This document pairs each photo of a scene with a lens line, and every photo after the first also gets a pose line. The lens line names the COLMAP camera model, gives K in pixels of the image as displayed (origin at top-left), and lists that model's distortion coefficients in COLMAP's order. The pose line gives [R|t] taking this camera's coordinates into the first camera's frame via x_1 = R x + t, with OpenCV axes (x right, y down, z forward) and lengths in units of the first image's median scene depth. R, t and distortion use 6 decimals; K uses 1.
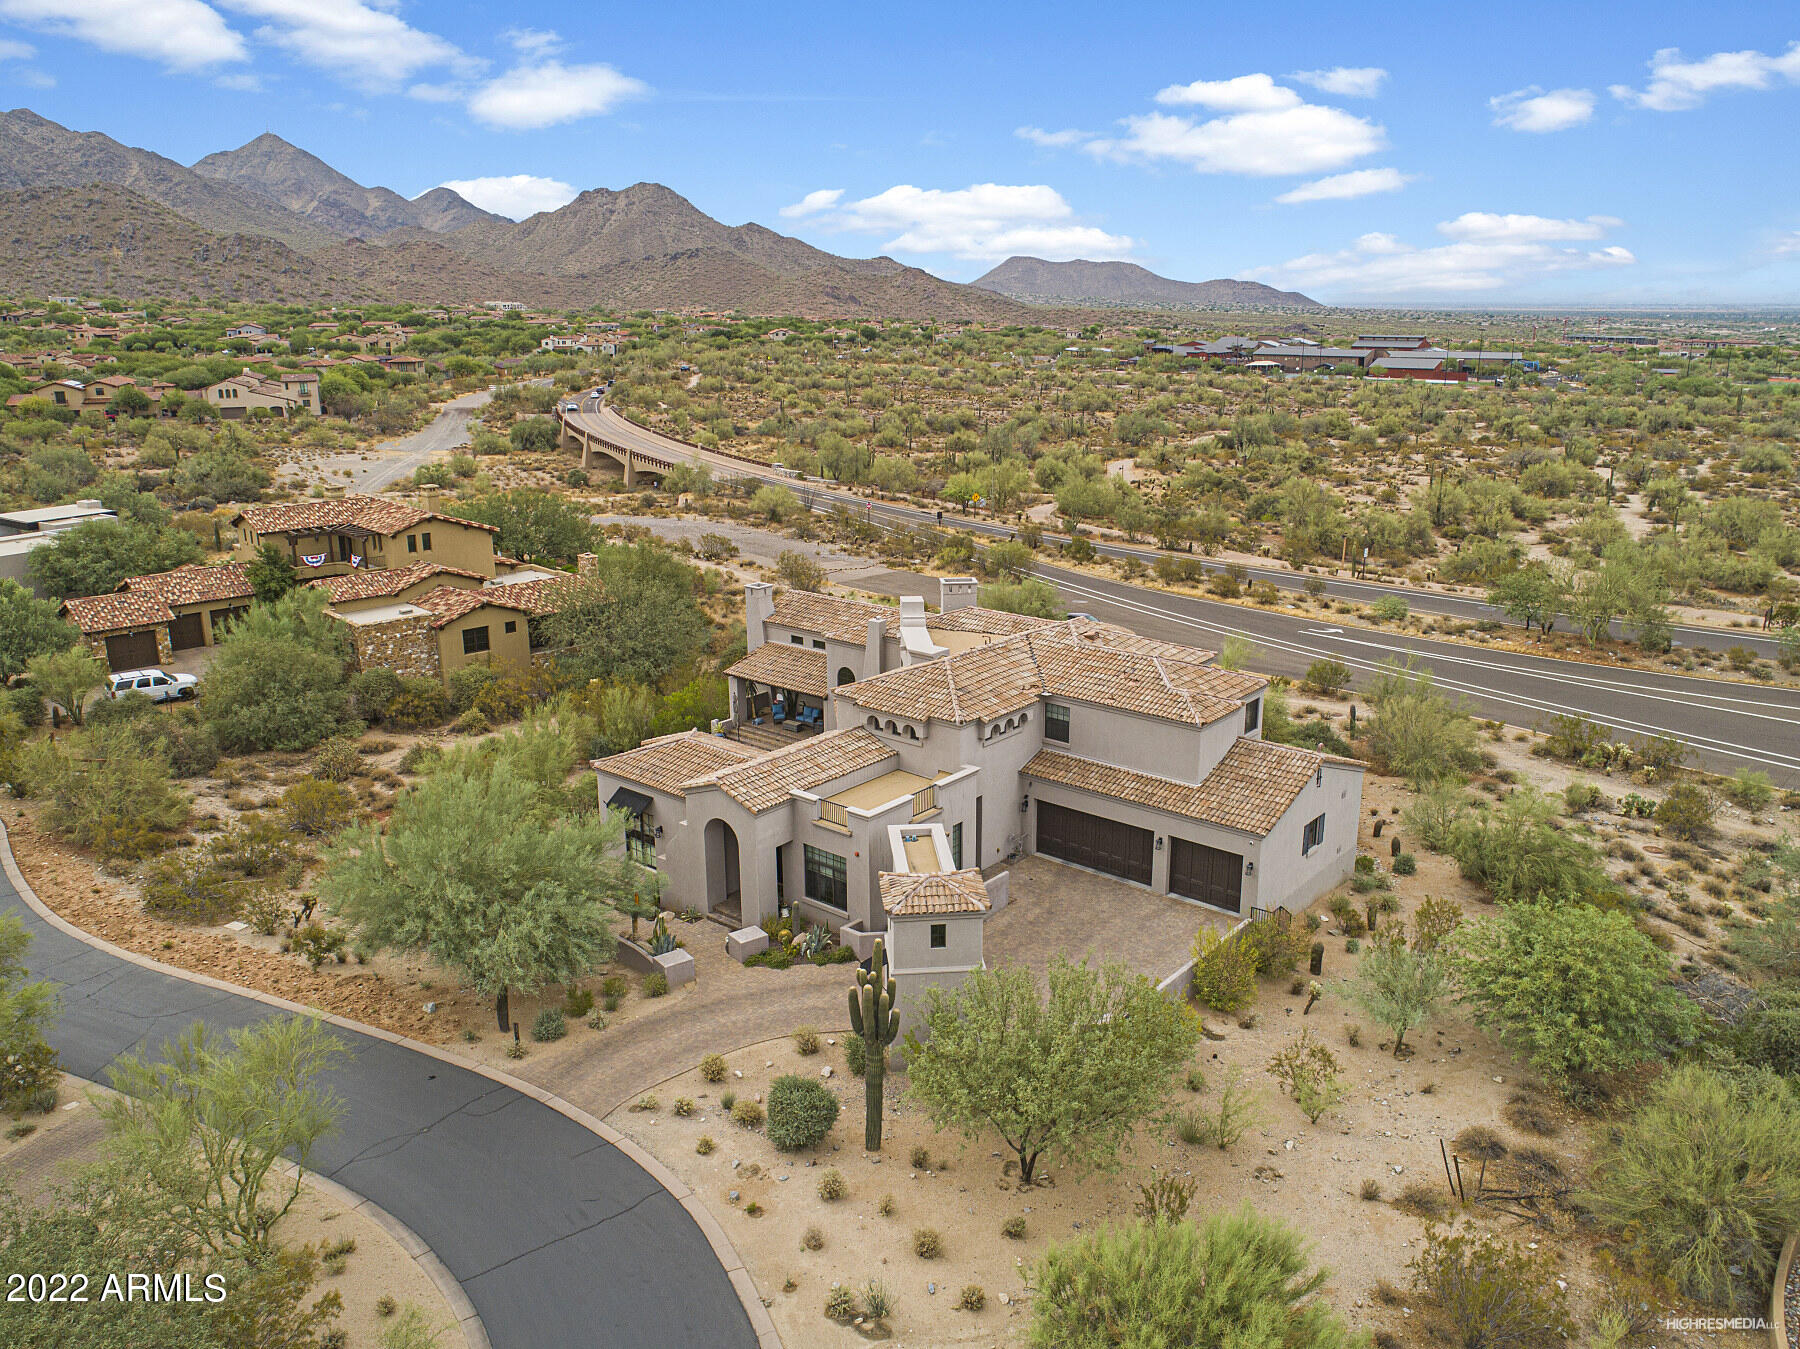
lens RADIAL K [[1359.1, 0, 900.0], [0, 1359.1, 674.5], [0, 0, 1]] dist [-0.021747, 0.009504]
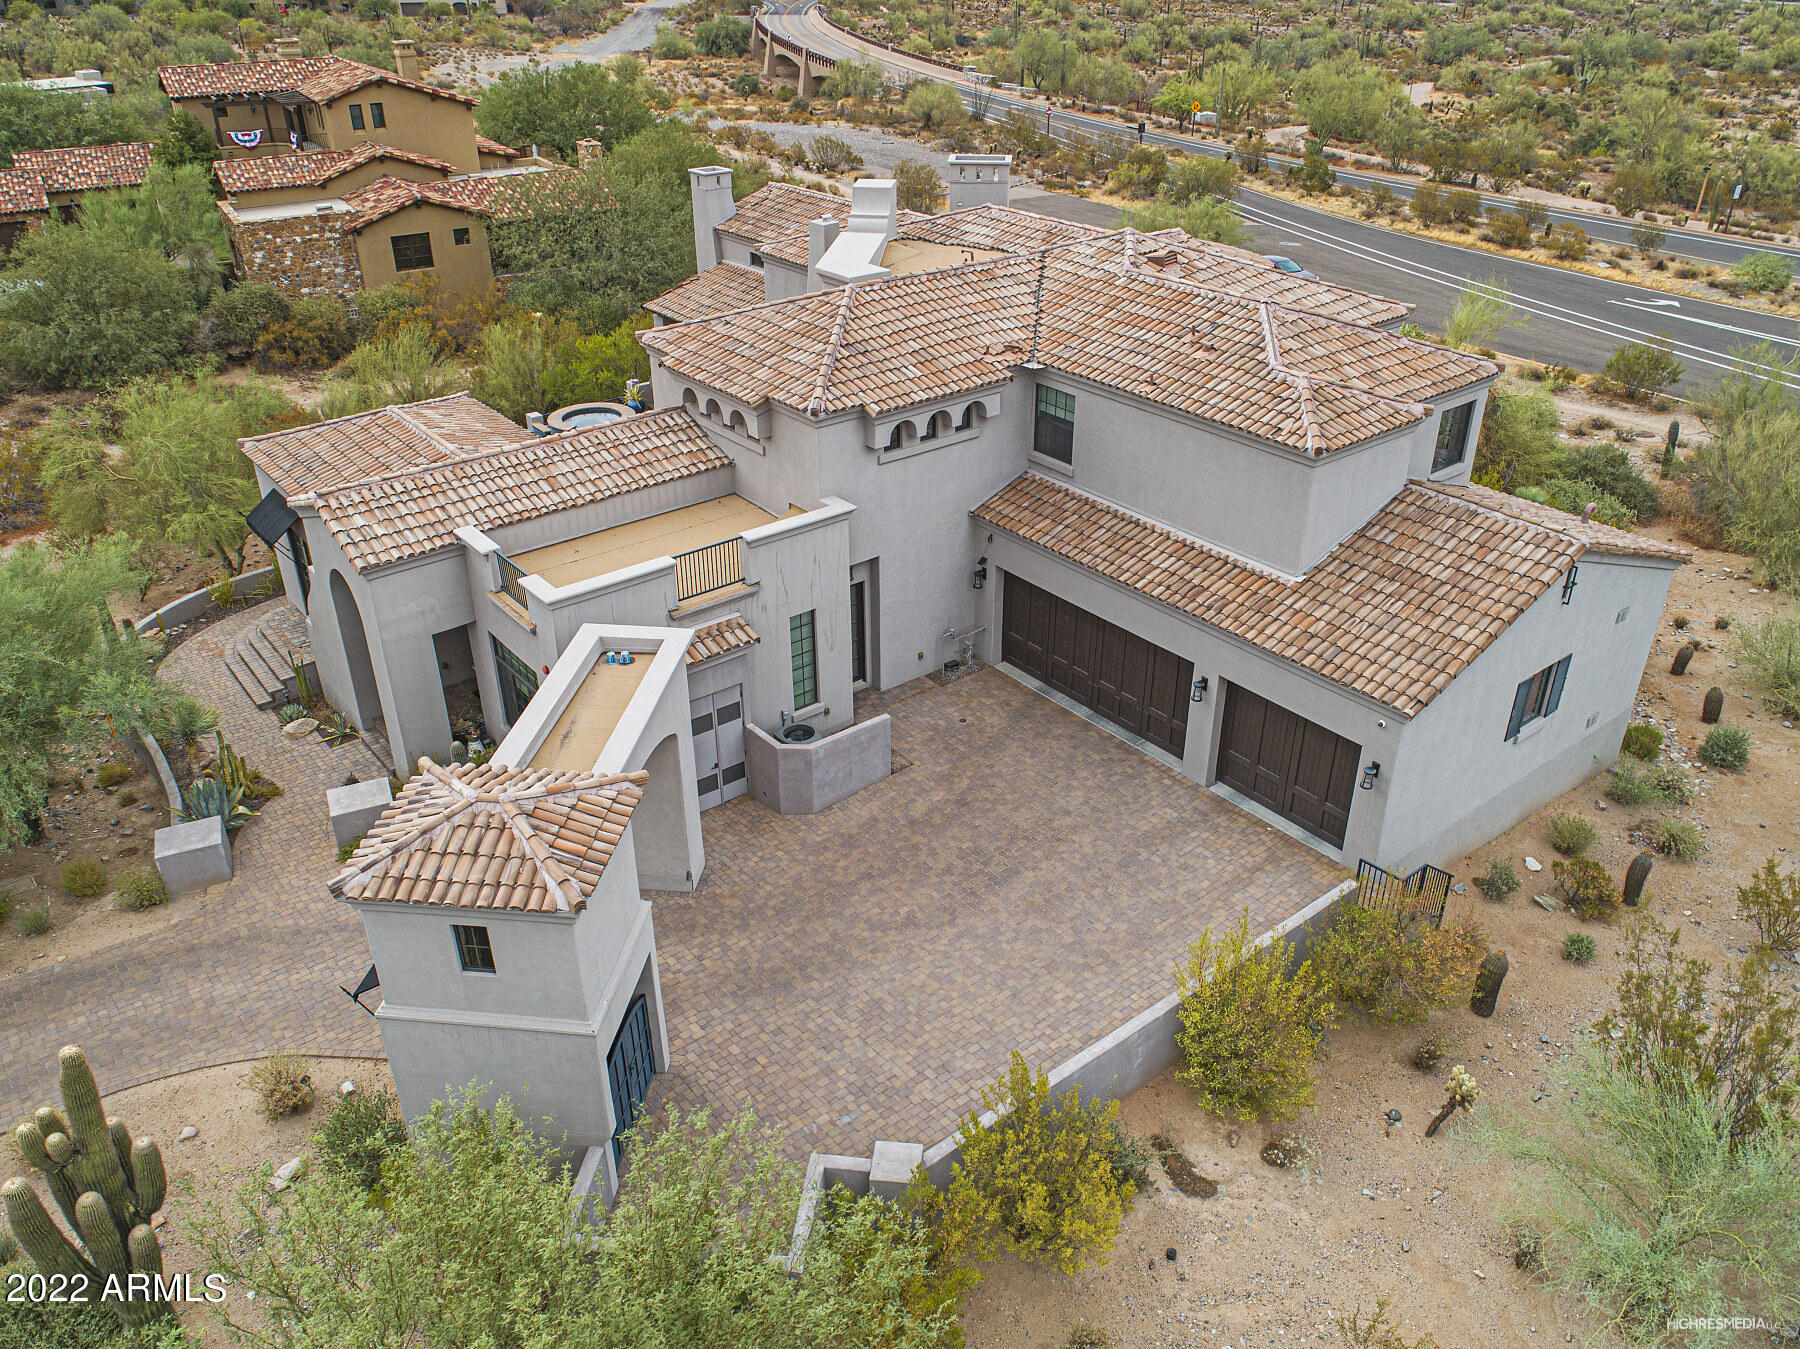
lens RADIAL K [[1359.1, 0, 900.0], [0, 1359.1, 674.5], [0, 0, 1]] dist [-0.021747, 0.009504]
pose [[0.980162, 0.097975, -0.172287, 0.099845], [-0.053780, 0.968134, 0.244589, 0.002935], [0.190760, -0.230472, 0.954198, 0.303137]]
